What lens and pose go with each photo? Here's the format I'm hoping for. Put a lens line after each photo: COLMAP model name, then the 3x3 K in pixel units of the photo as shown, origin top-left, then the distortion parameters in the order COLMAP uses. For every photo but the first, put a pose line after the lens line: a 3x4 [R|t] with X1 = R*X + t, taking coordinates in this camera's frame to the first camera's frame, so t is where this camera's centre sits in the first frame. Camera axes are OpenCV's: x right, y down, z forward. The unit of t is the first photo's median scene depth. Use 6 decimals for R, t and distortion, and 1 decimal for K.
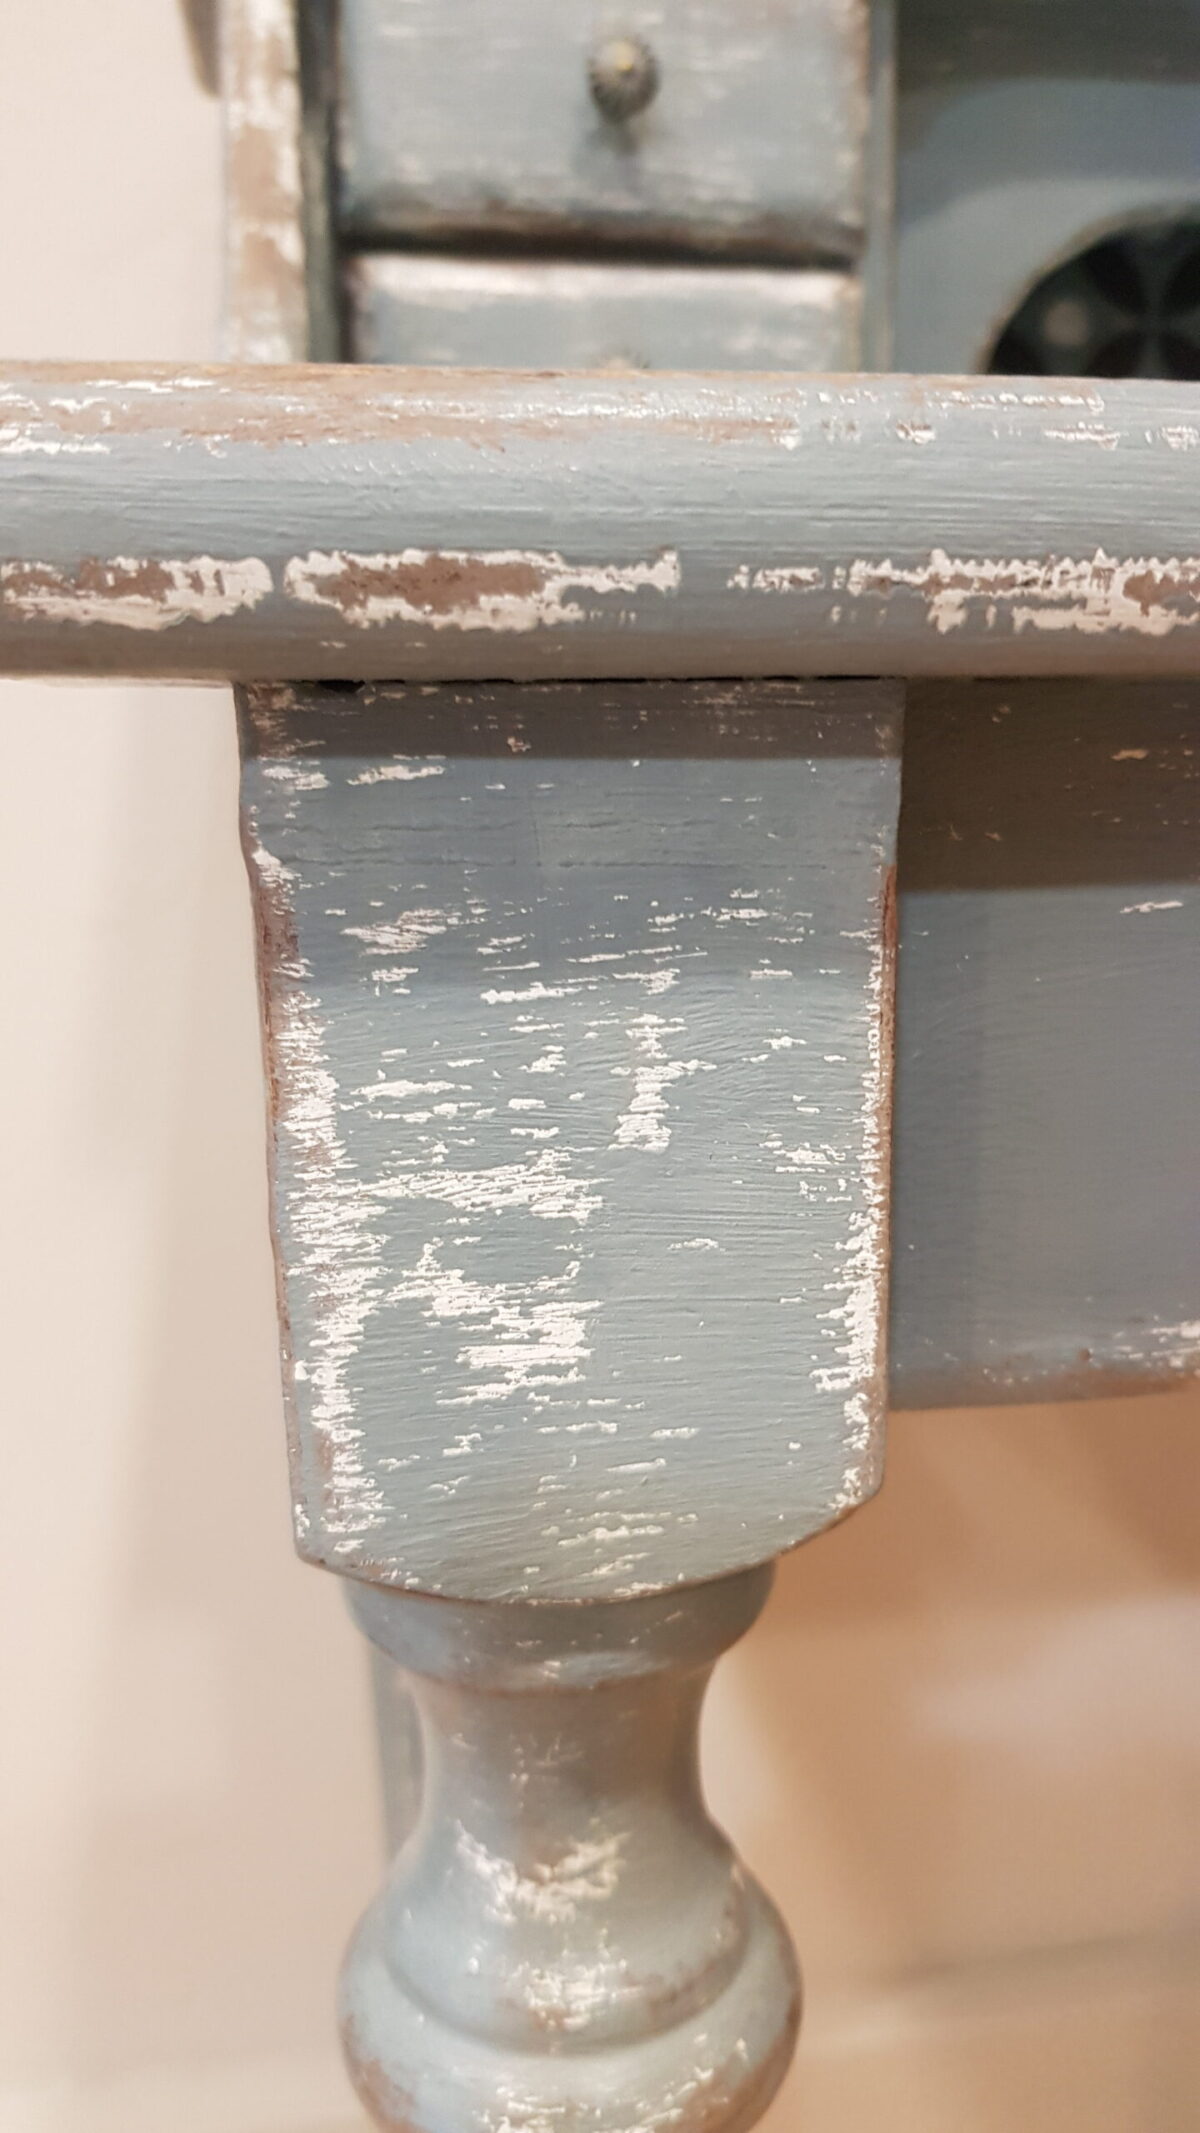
lens RADIAL K [[1702.3, 0, 600.0], [0, 1702.3, 1066.5], [0, 0, 1]] dist [0.107396, -0.216445]
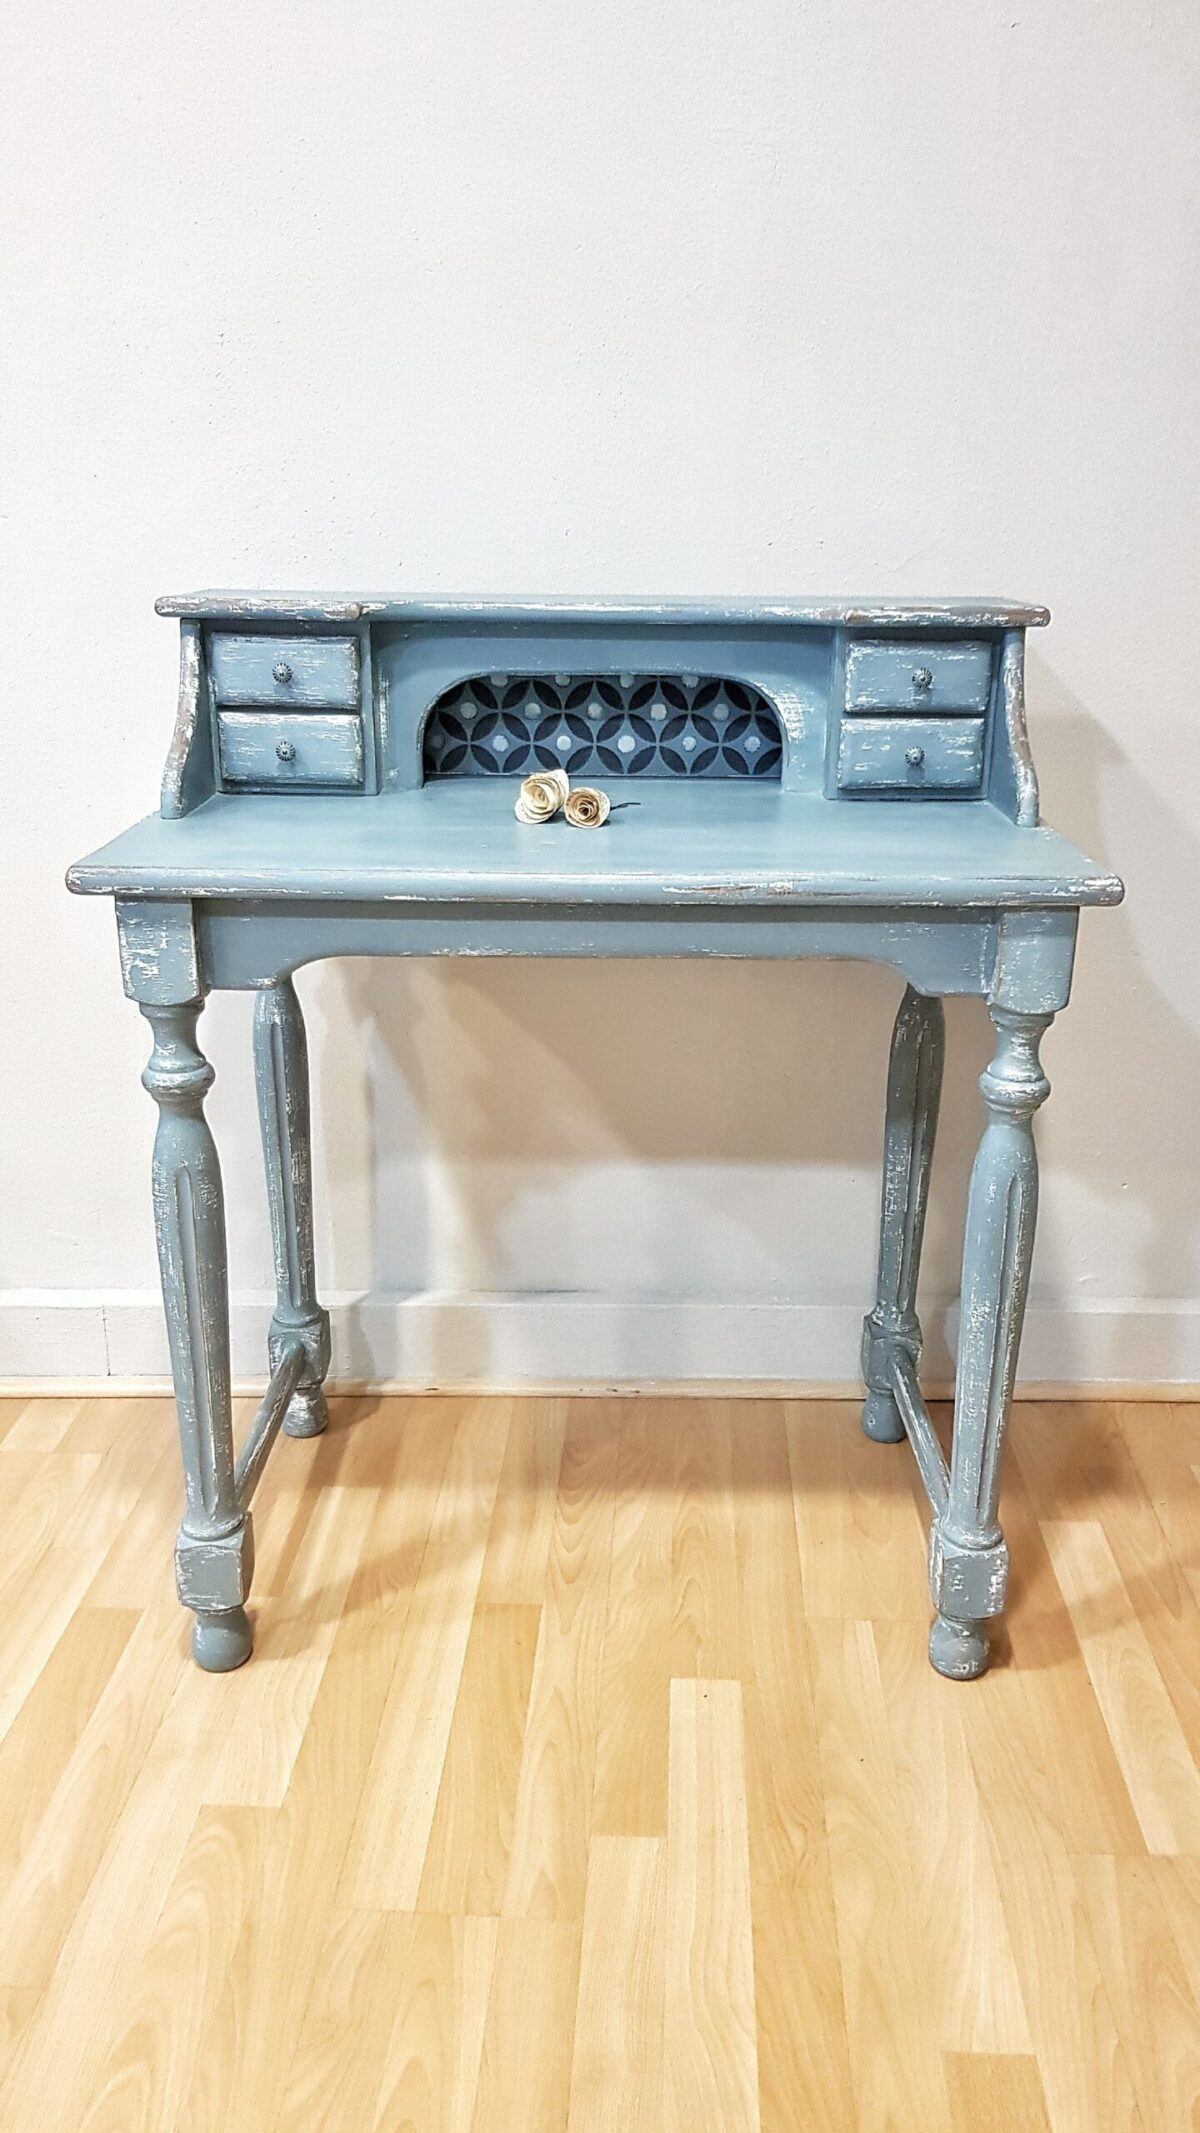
lens RADIAL K [[1668.0, 0, 600.0], [0, 1668.0, 1066.5], [0, 0, 1]] dist [0.090461, -0.194982]
pose [[0.986081, 0.074786, -0.148499, 3.385261], [-0.058022, 0.991764, 0.114185, -0.436448], [0.155815, -0.103980, 0.982298, -6.764195]]
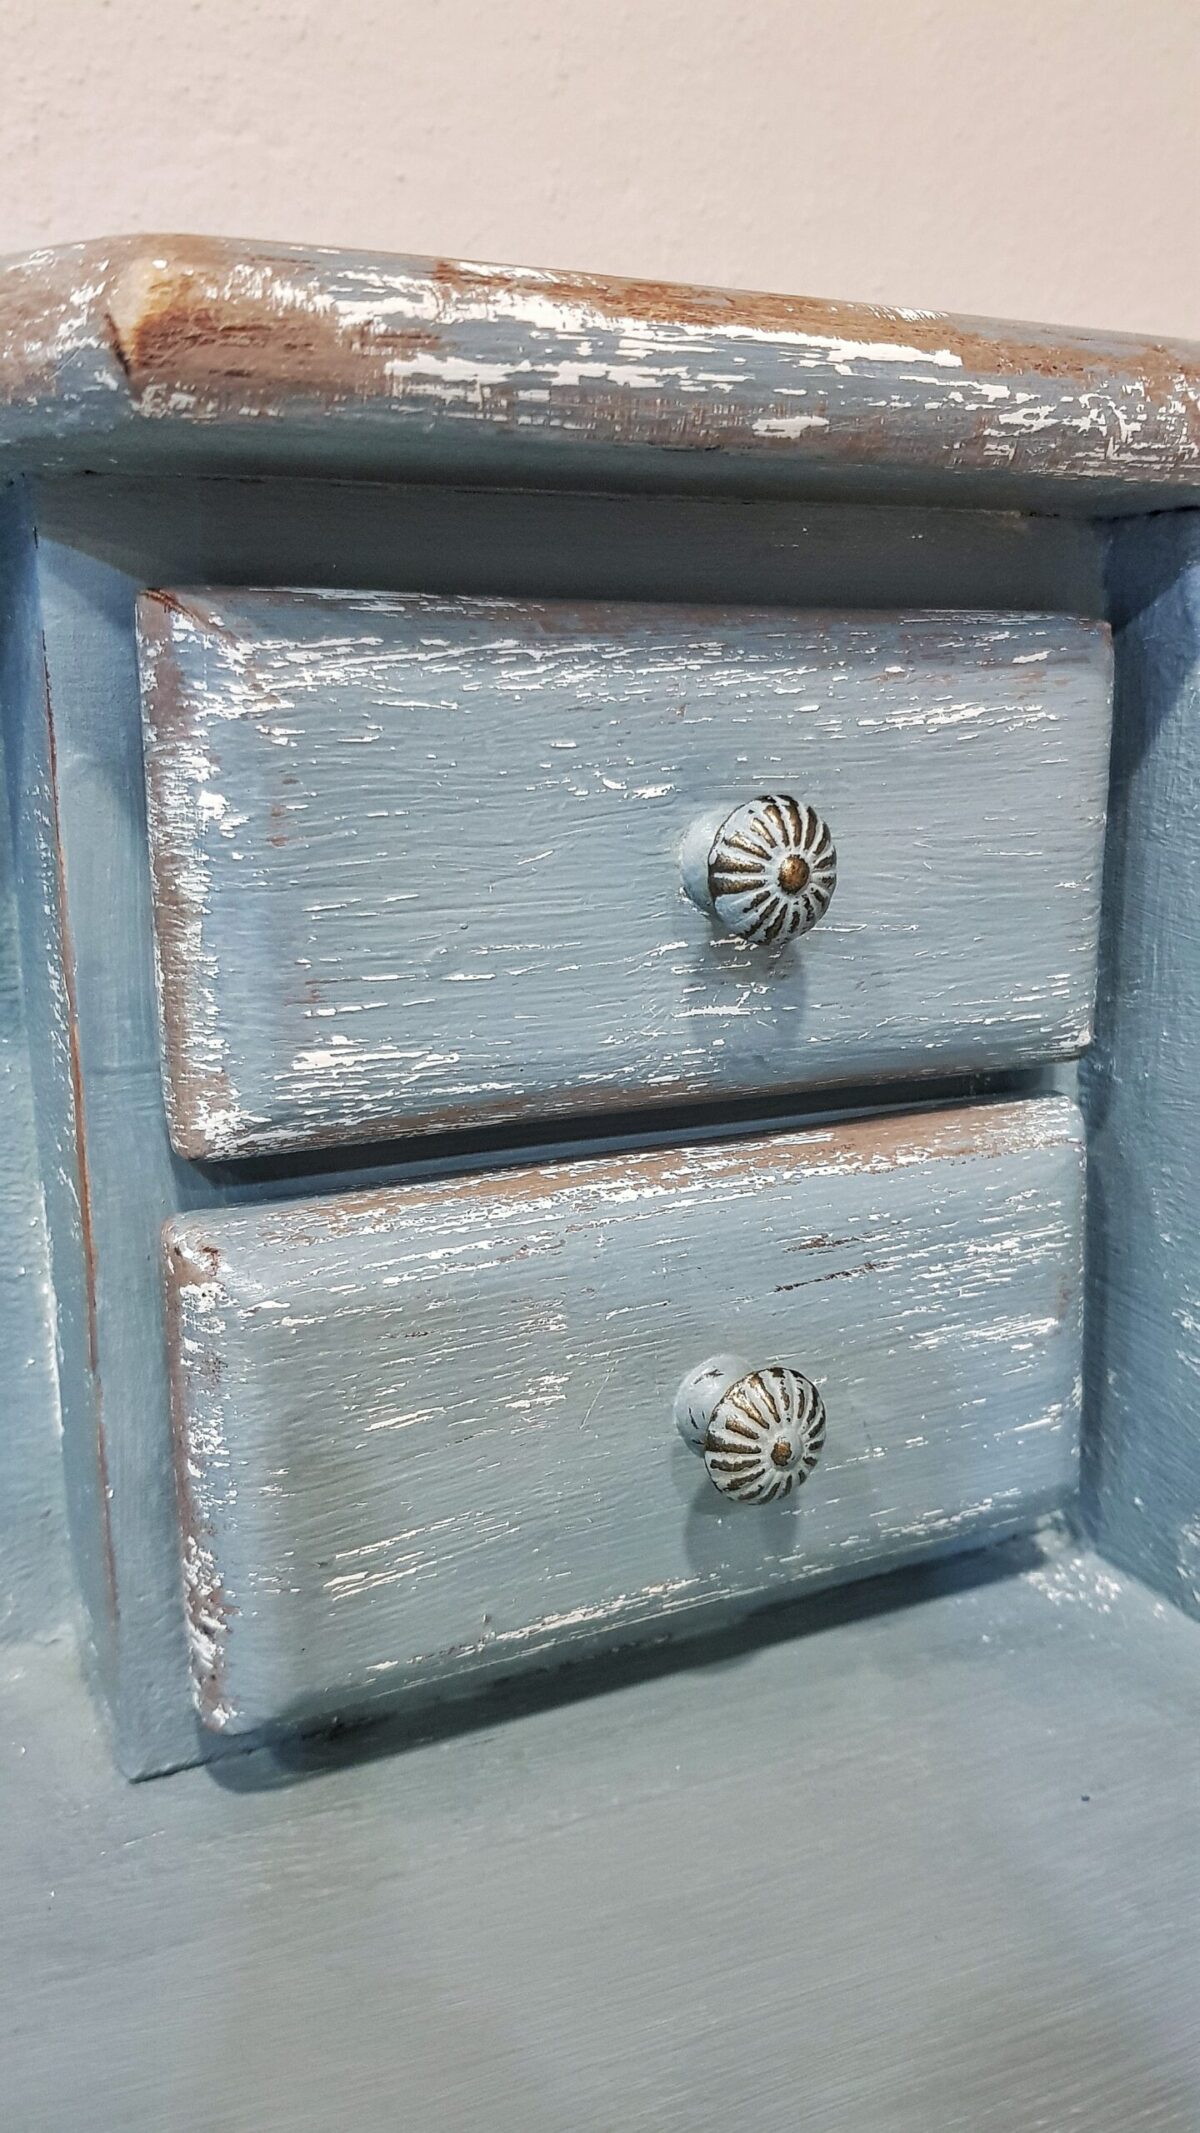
lens RADIAL K [[1707.0, 0, 640.3], [0, 1707.0, 1058.6], [0, 0, 1]] dist [0.153511, -0.391226]
pose [[0.951738, -0.048257, 0.303093, 3.123797], [0.048539, 0.998799, 0.006608, -1.511891], [-0.303048, 0.008423, 0.952938, 1.908033]]
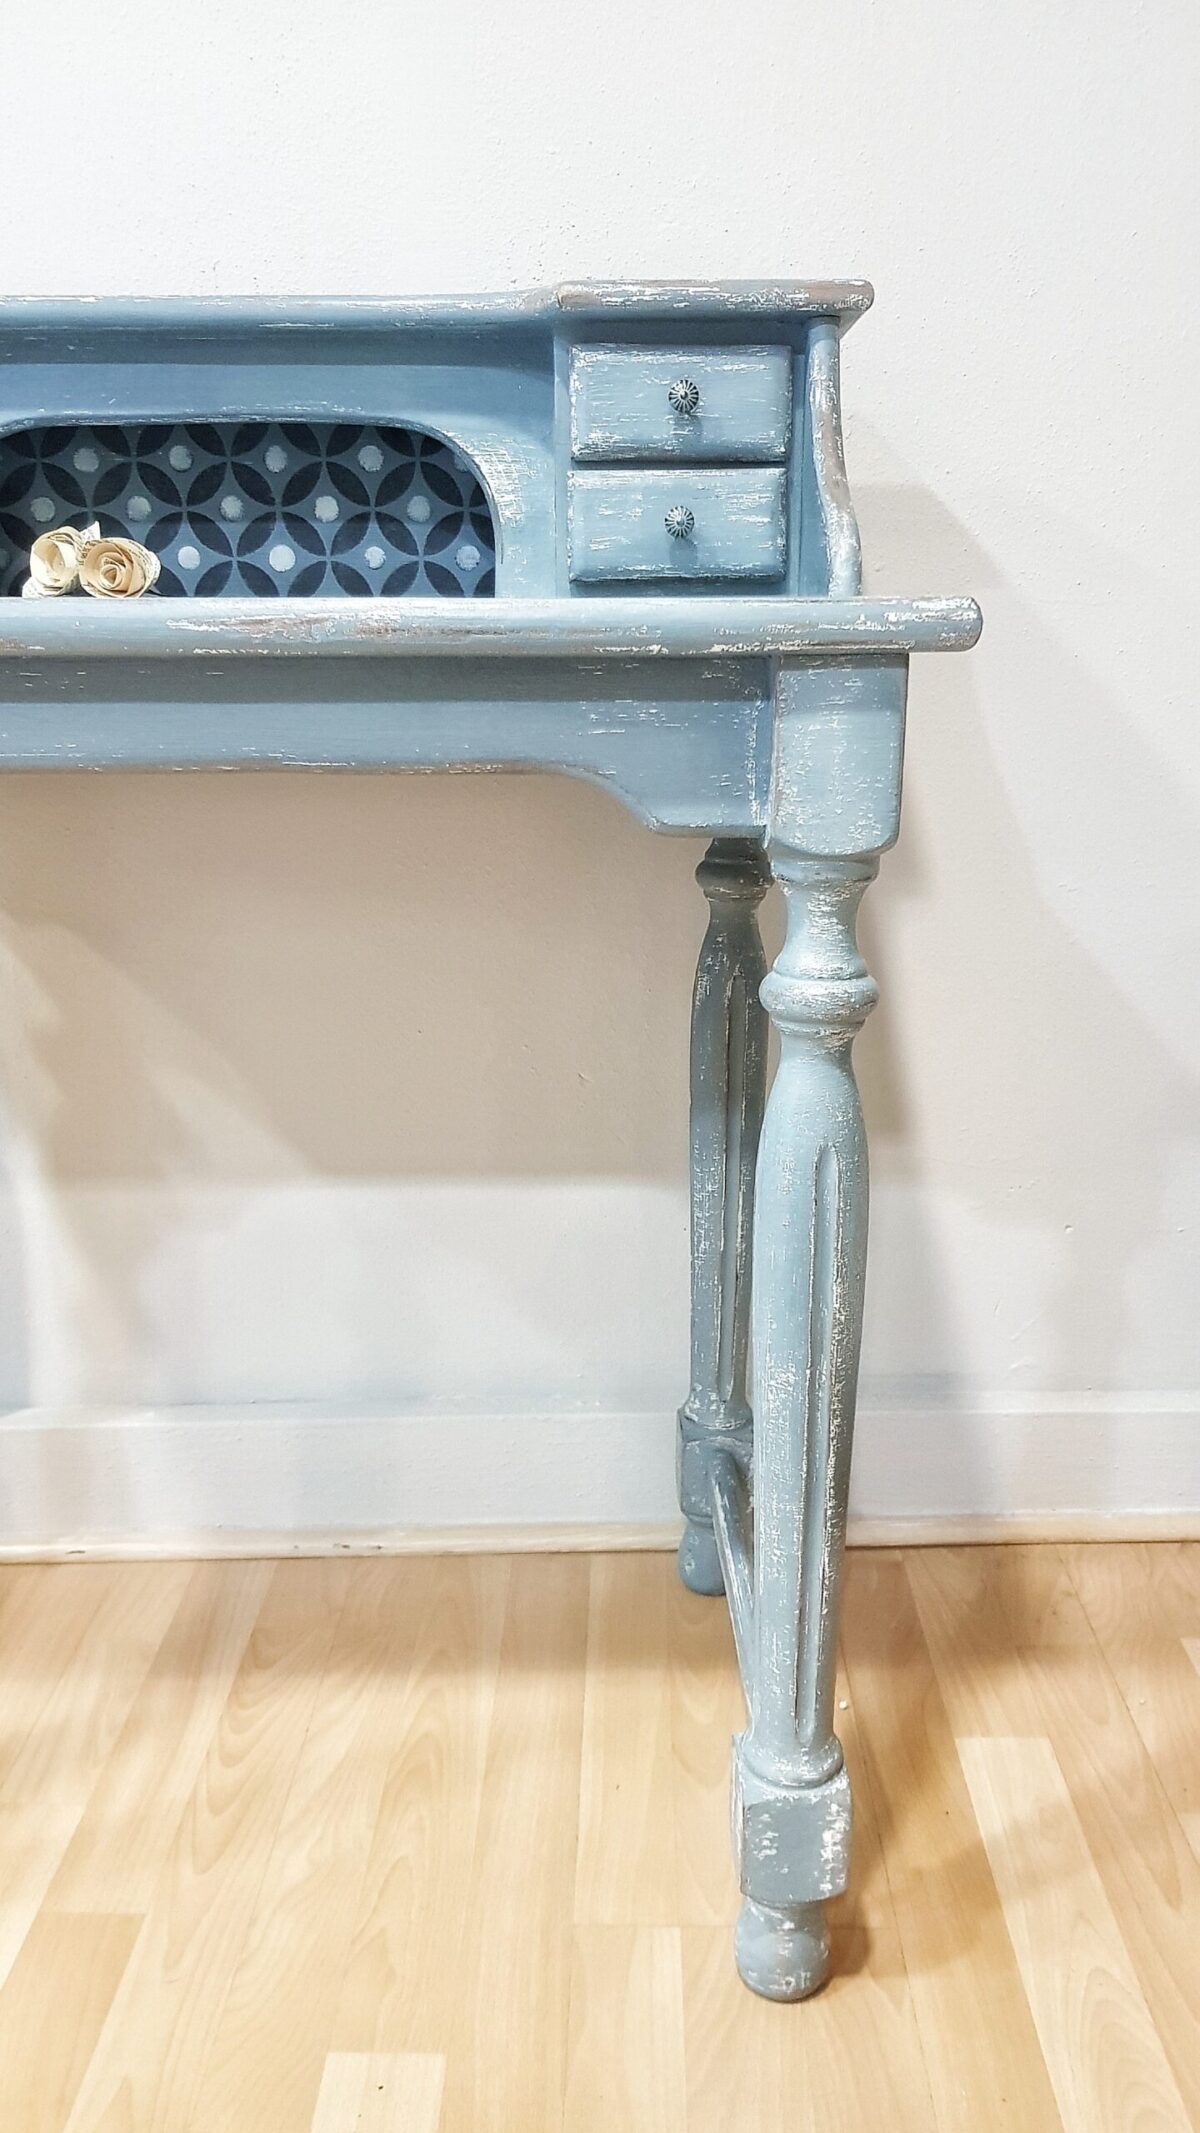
lens RADIAL K [[1668.0, 0, 600.0], [0, 1668.0, 1066.5], [0, 0, 1]] dist [0.090461, -0.194982]
pose [[0.990421, 0.047182, -0.129770, 4.216240], [-0.042052, 0.998232, 0.041997, 0.557223], [0.131522, -0.036137, 0.990654, -3.130578]]
